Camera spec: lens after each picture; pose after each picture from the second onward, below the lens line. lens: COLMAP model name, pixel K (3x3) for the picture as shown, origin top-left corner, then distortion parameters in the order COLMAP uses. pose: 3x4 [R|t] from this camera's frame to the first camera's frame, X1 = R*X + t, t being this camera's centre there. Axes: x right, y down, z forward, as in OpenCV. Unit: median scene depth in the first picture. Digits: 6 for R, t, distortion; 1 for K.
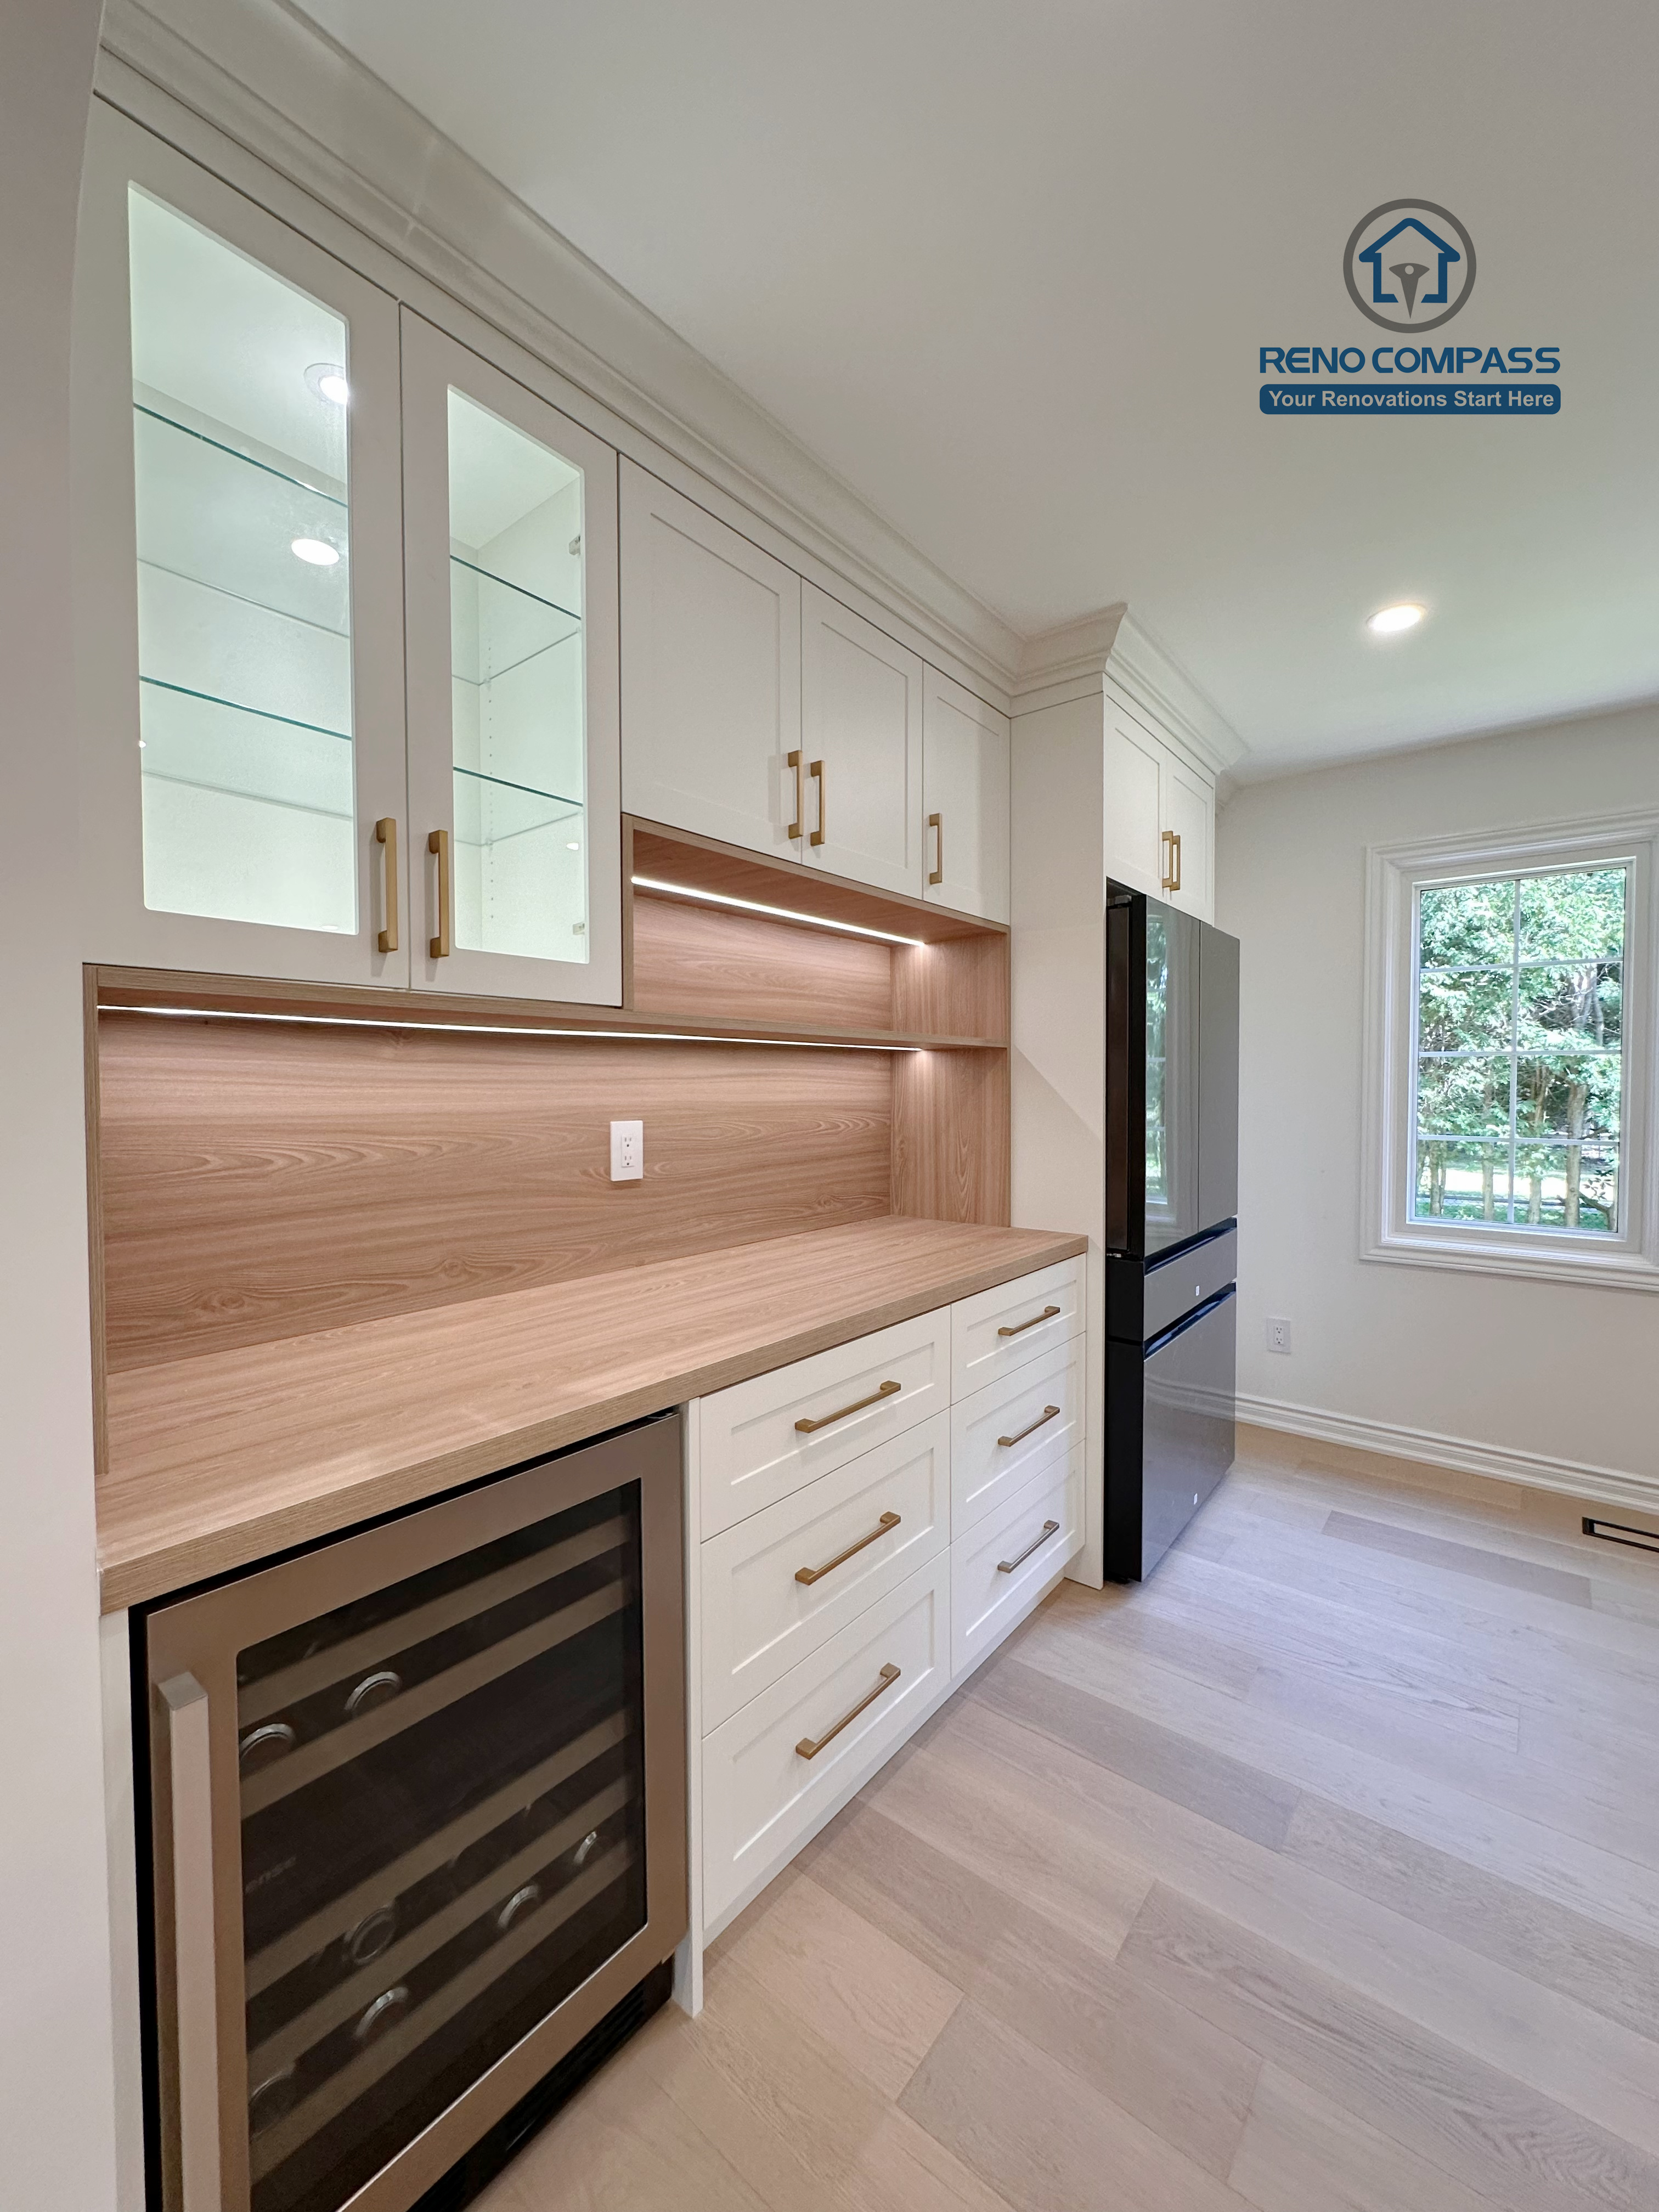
lens RADIAL K [[883.9, 0, 829.5], [0, 883.9, 1106.0], [0, 0, 1]] dist [-0.002269, 0.000050]
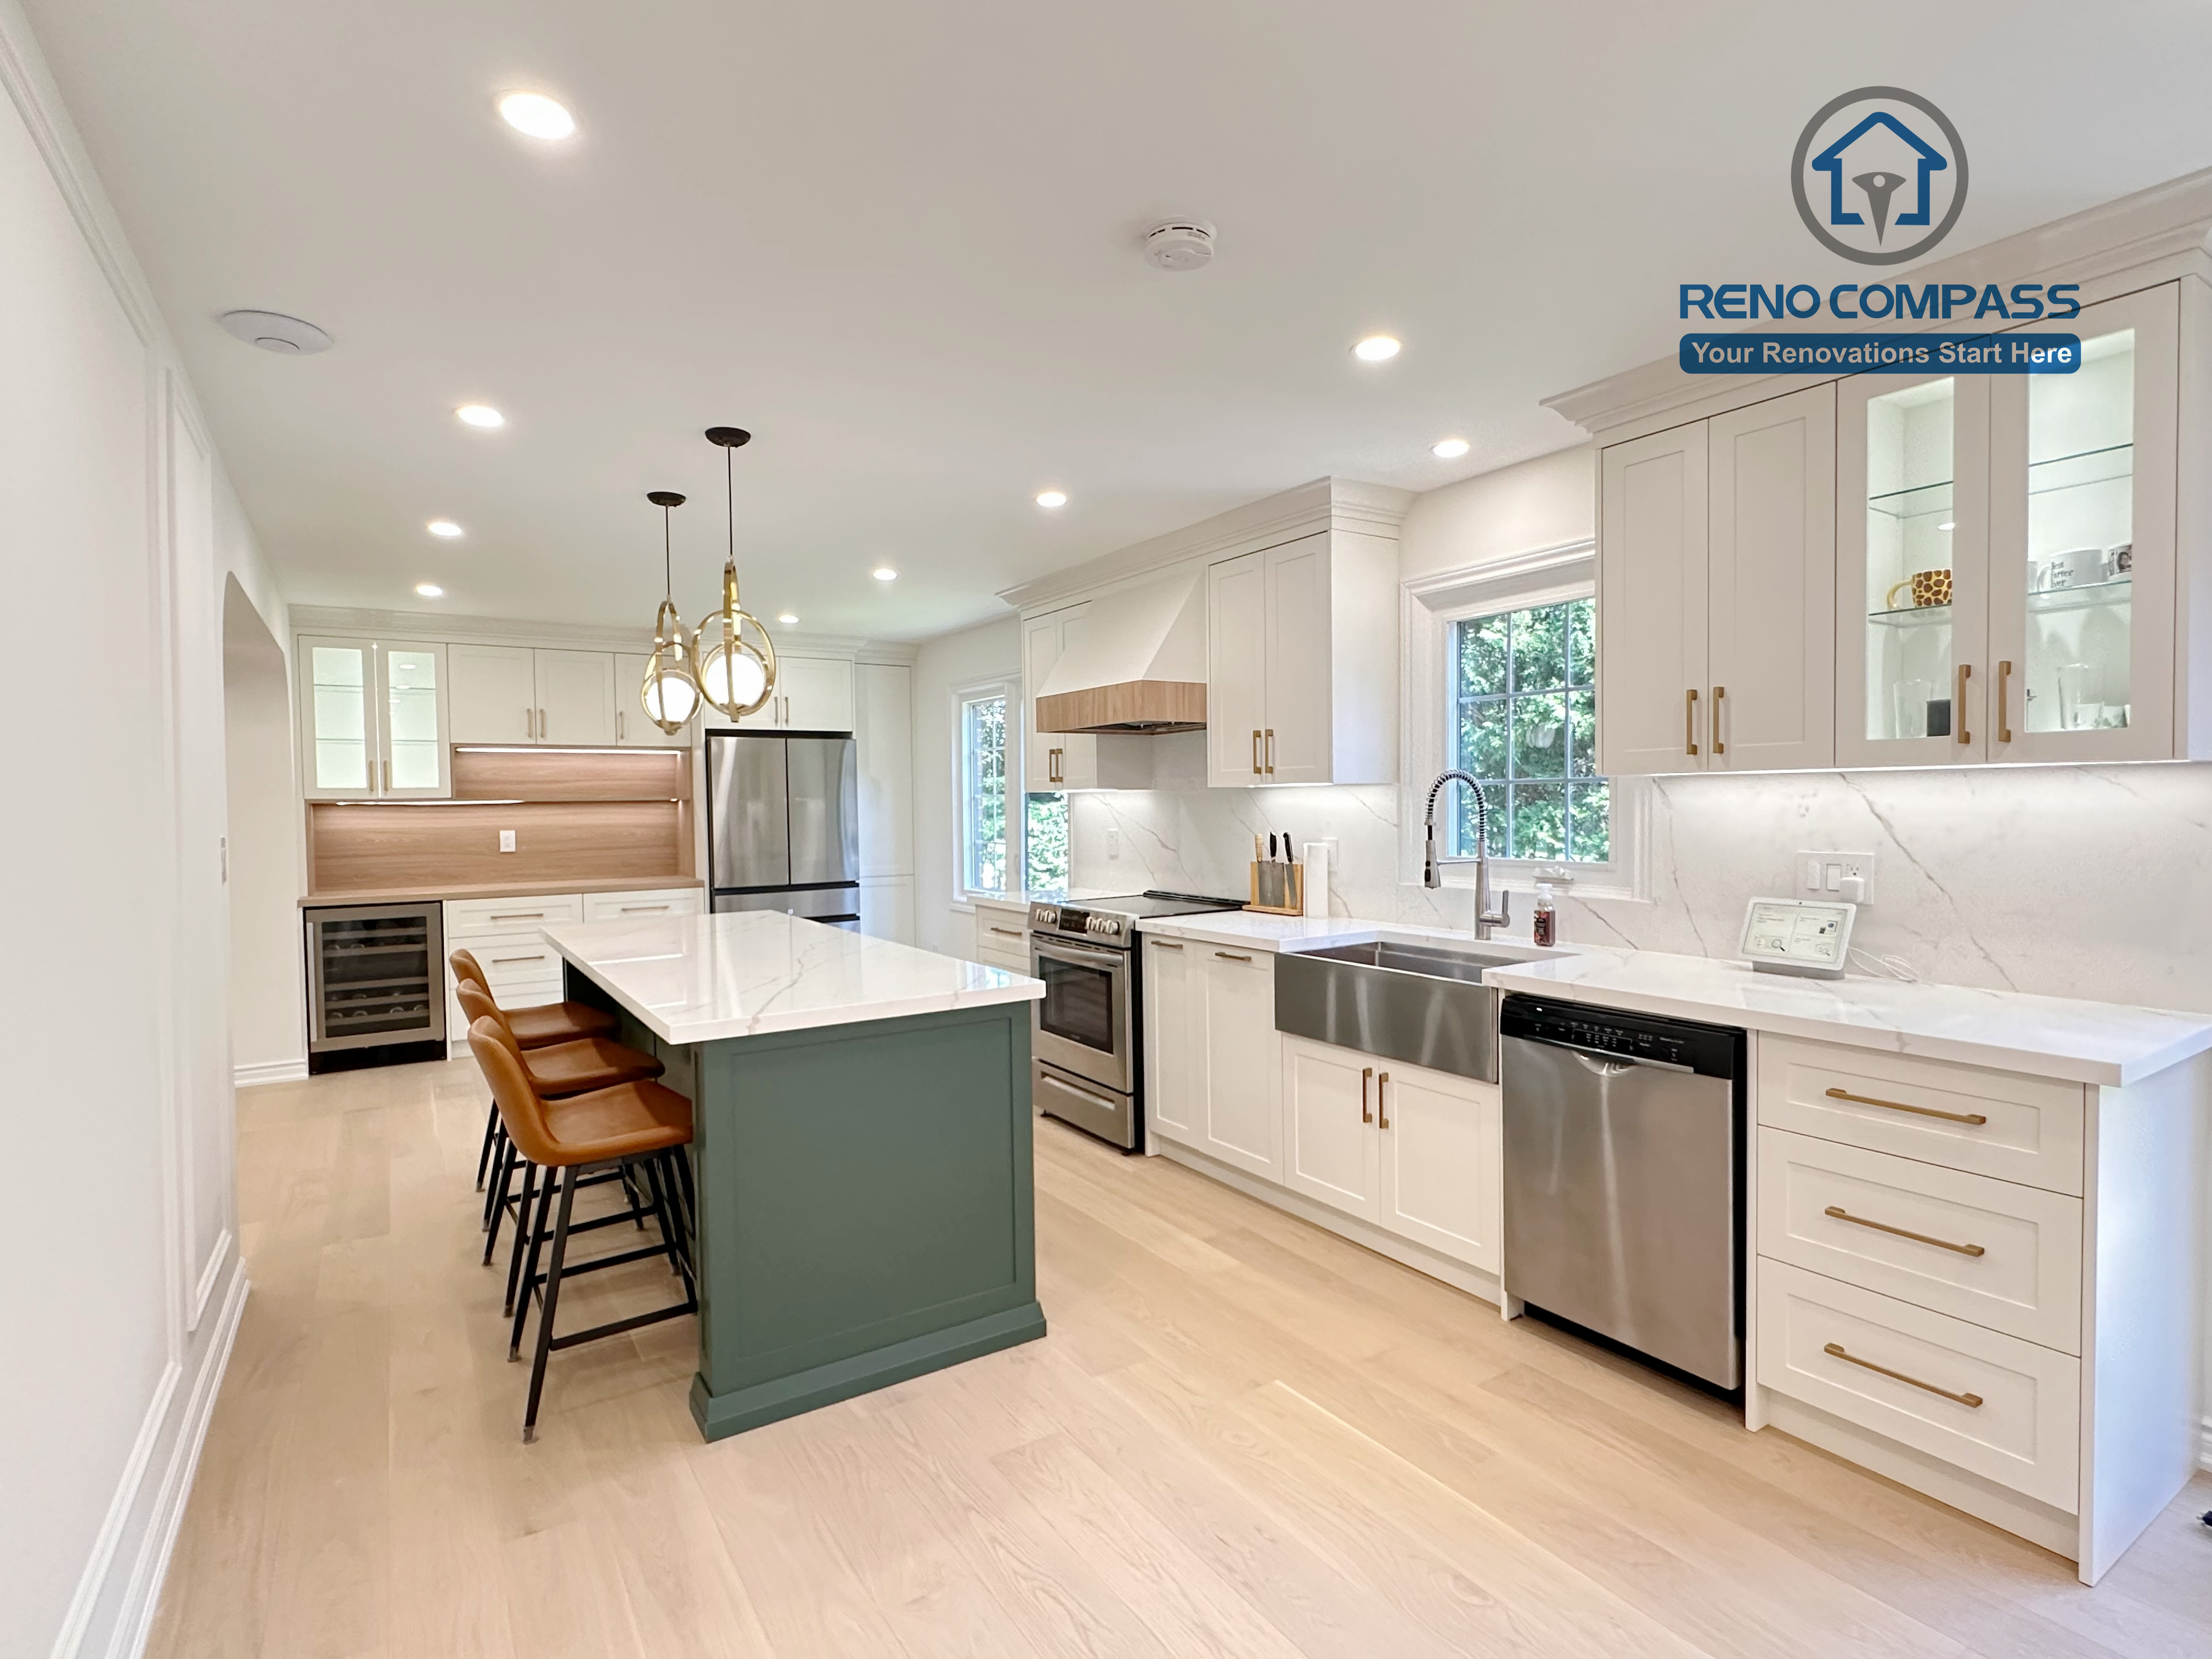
lens RADIAL K [[1110.7, 0, 1102.5], [0, 1110.7, 835.8], [0, 0, 1]] dist [-0.002497, -0.000134]
pose [[0.949618, 0.001281, -0.313407, 2.583988], [0.001668, 0.999957, 0.009142, 0.003189], [0.313405, -0.009204, 0.949575, -1.712005]]
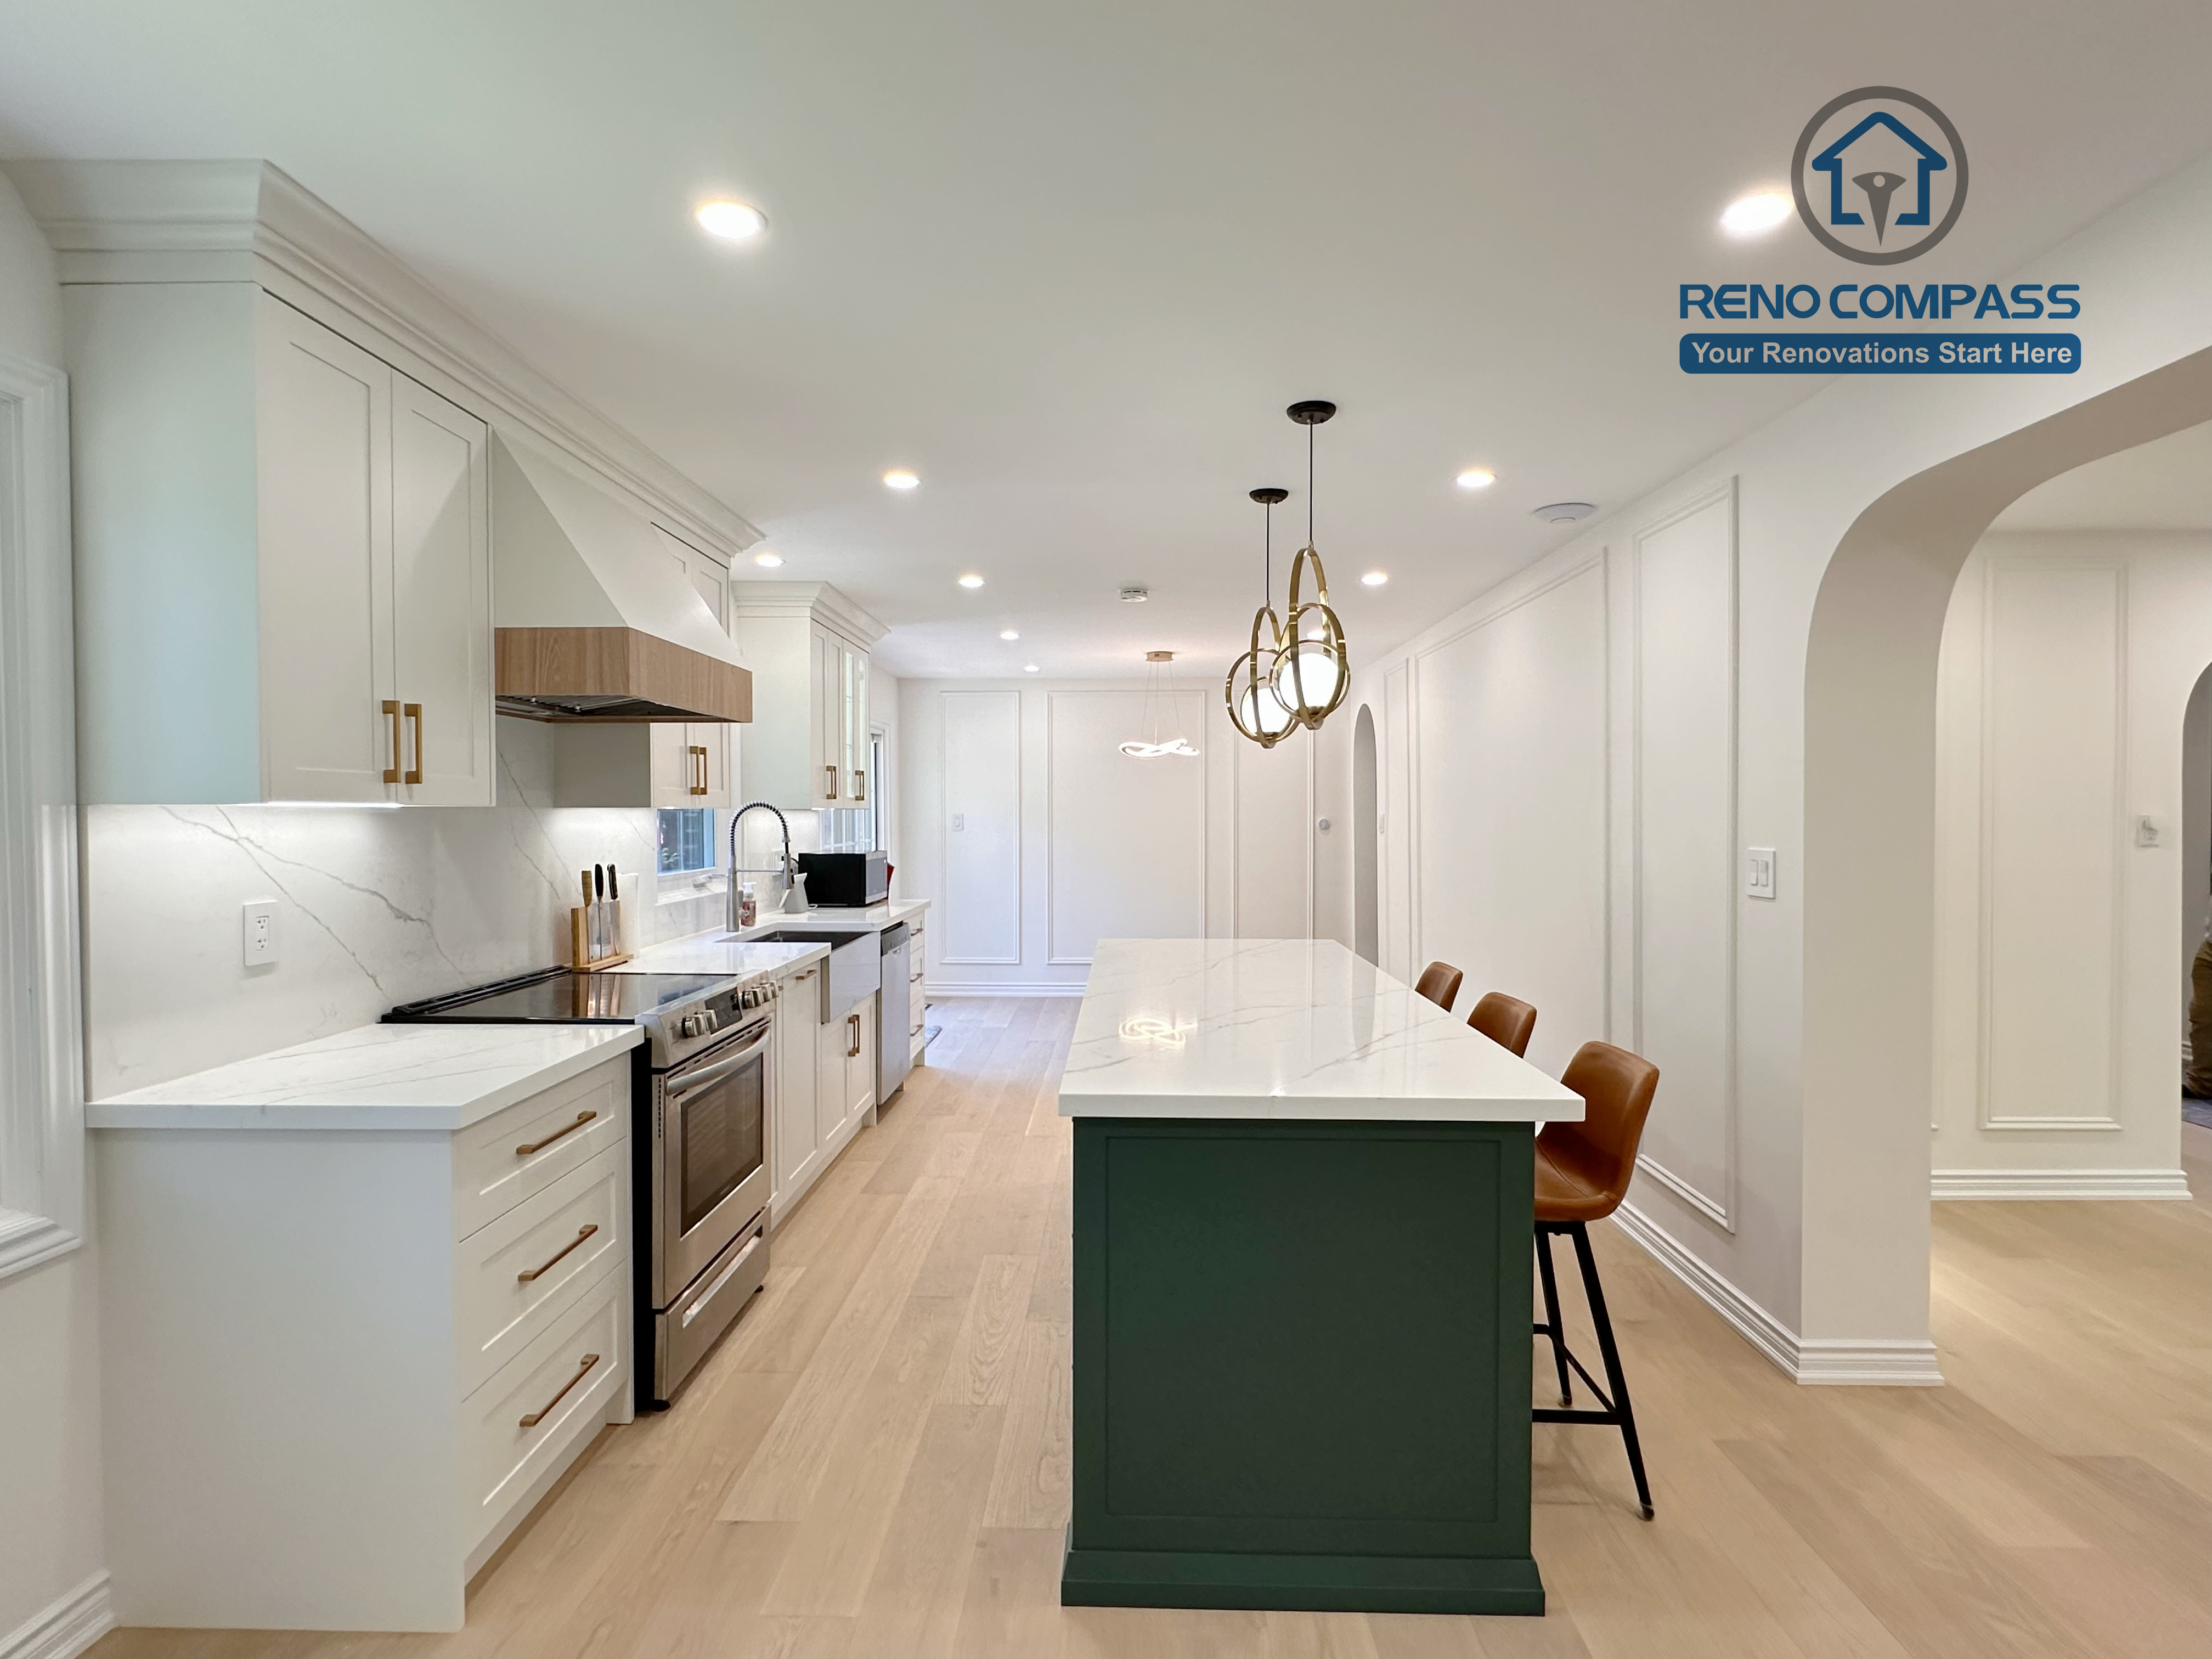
lens RADIAL K [[1109.2, 0, 1103.4], [0, 1109.2, 837.2], [0, 0, 1]] dist [-0.000569, -0.000174]
pose [[-0.607360, -0.014124, 0.794301, 0.303176], [0.022749, 0.999123, 0.035161, -0.072908], [-0.794101, 0.039425, -0.606506, 0.960392]]
